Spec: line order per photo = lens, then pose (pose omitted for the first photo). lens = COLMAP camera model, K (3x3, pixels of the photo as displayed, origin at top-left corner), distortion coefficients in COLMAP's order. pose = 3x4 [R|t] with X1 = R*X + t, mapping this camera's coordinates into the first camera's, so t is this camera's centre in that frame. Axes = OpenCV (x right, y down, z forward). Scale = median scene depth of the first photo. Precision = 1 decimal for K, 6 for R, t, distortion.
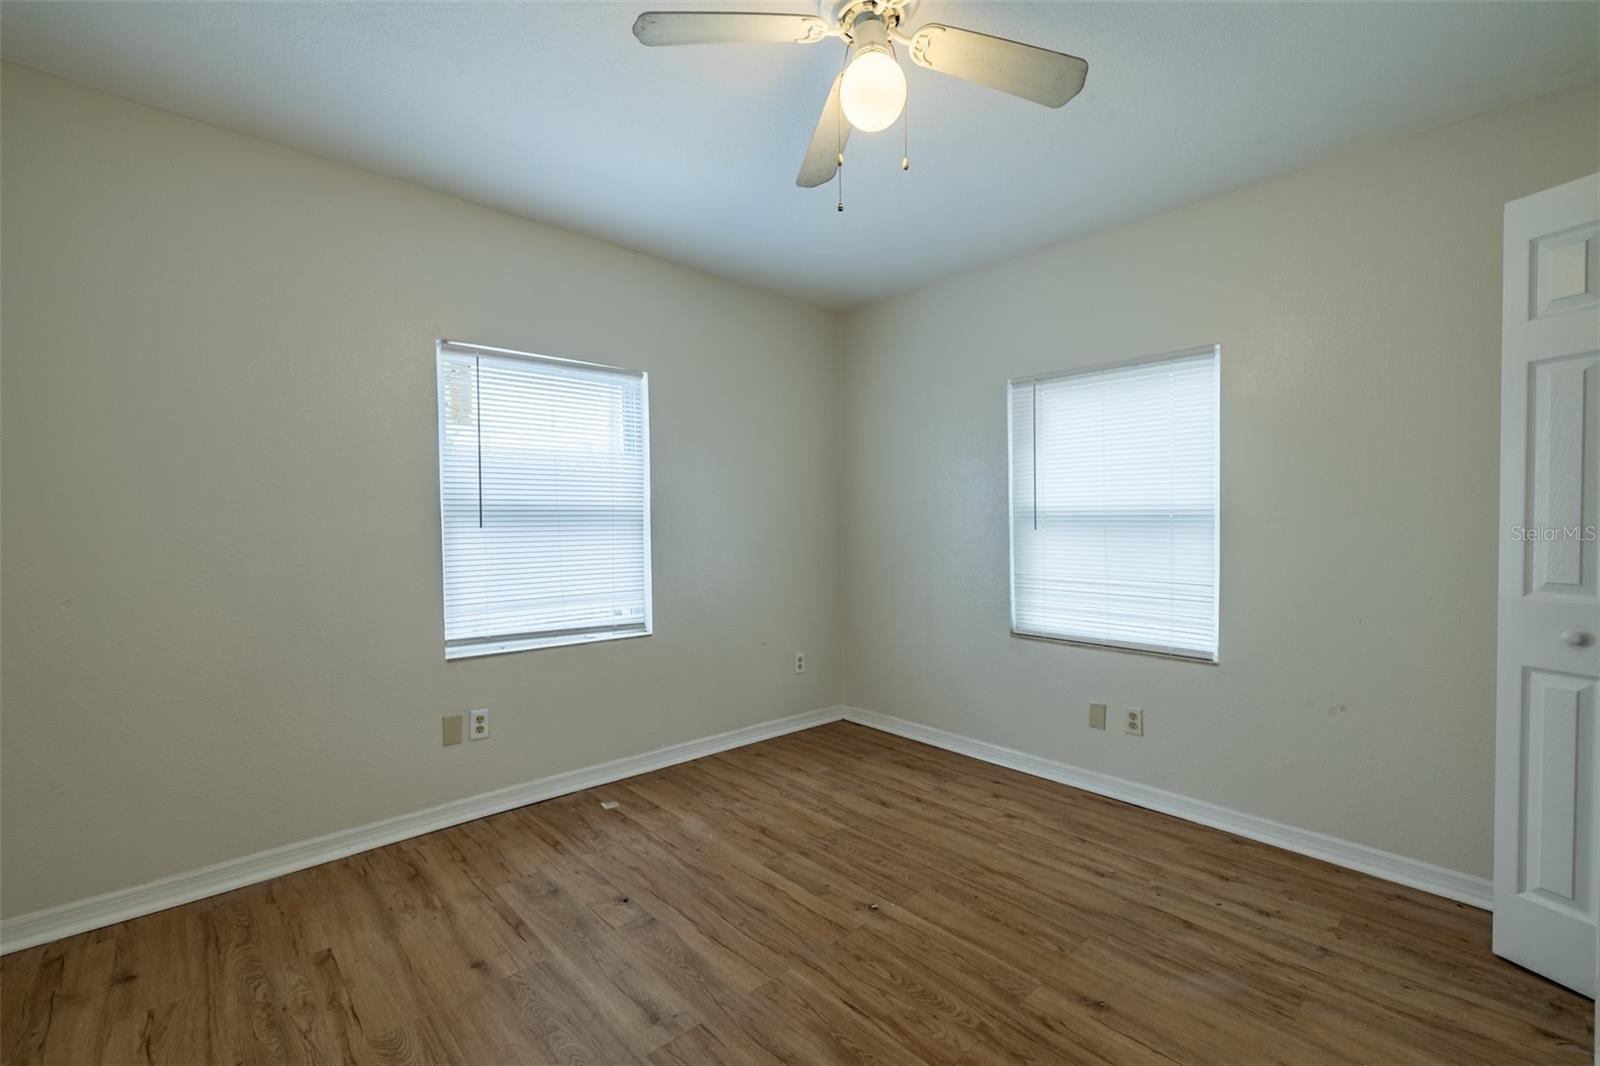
lens RADIAL K [[681.6, 0, 799.2], [0, 681.6, 532.0], [0, 0, 1]] dist [-0.002749, -0.000213]
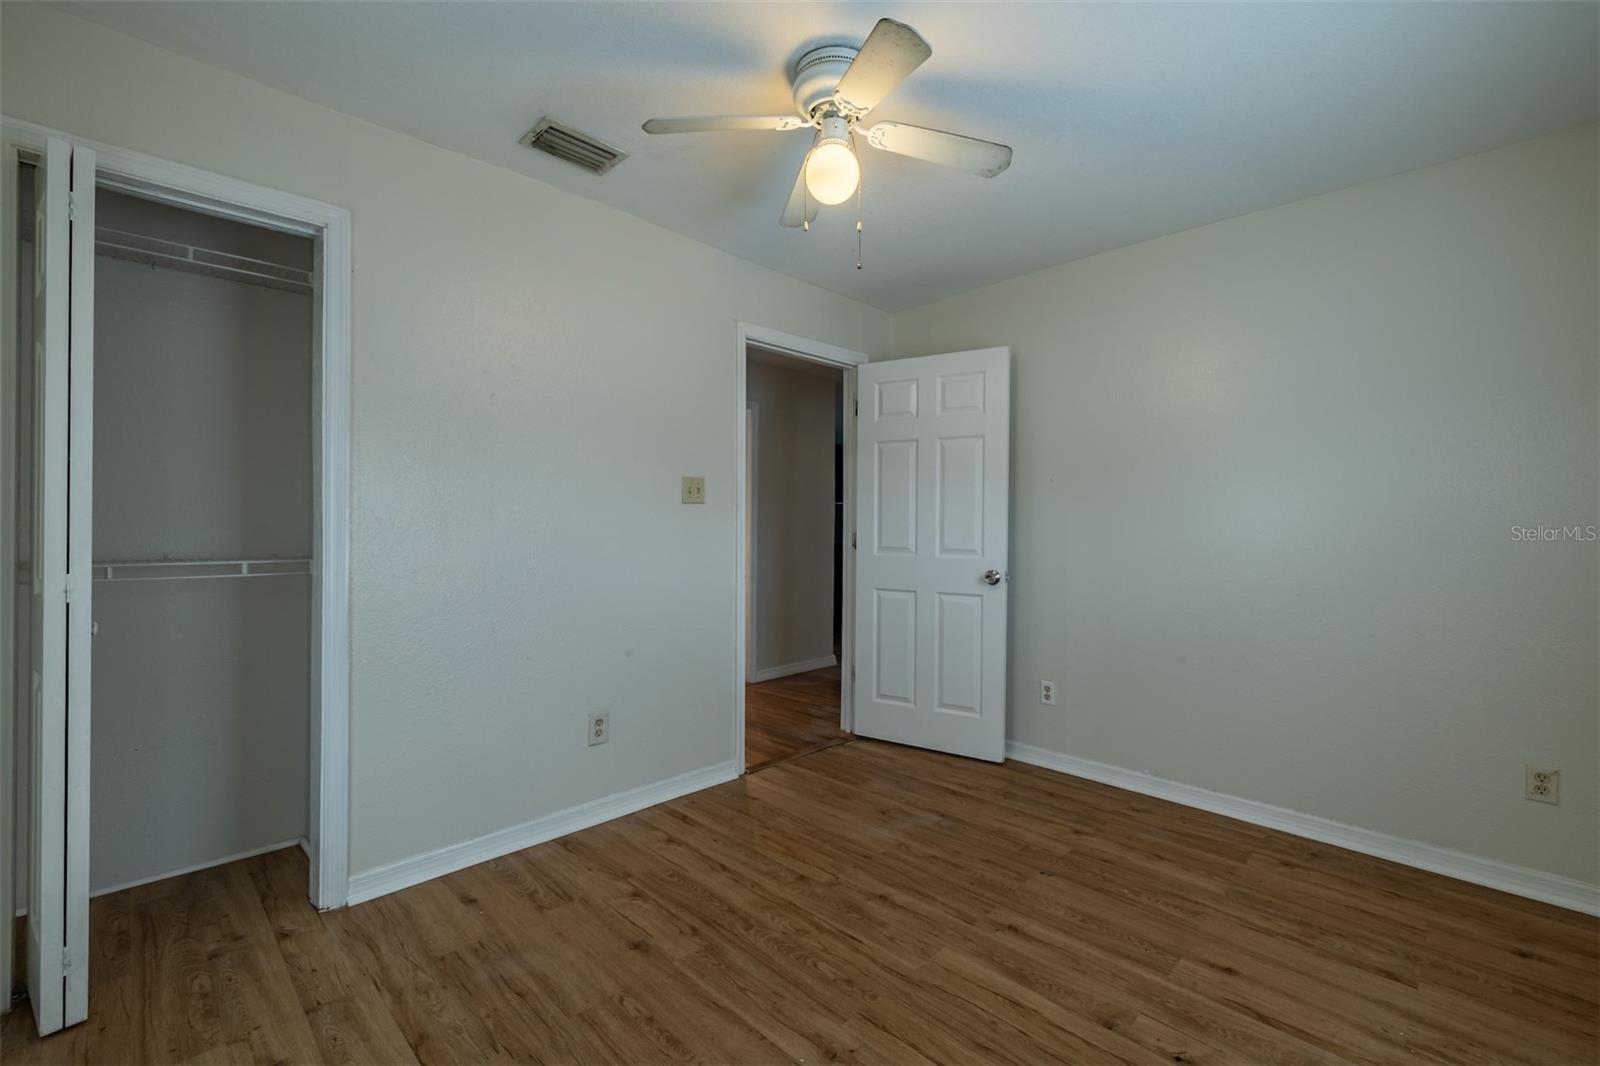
lens RADIAL K [[681.6, 0, 802.0], [0, 681.6, 535.1], [0, 0, 1]] dist [-0.002749, -0.000213]
pose [[-0.999420, -0.012538, -0.031672, 0.193946], [-0.013044, 0.999790, 0.015826, -0.011753], [0.031467, 0.016230, -0.999373, 1.977045]]
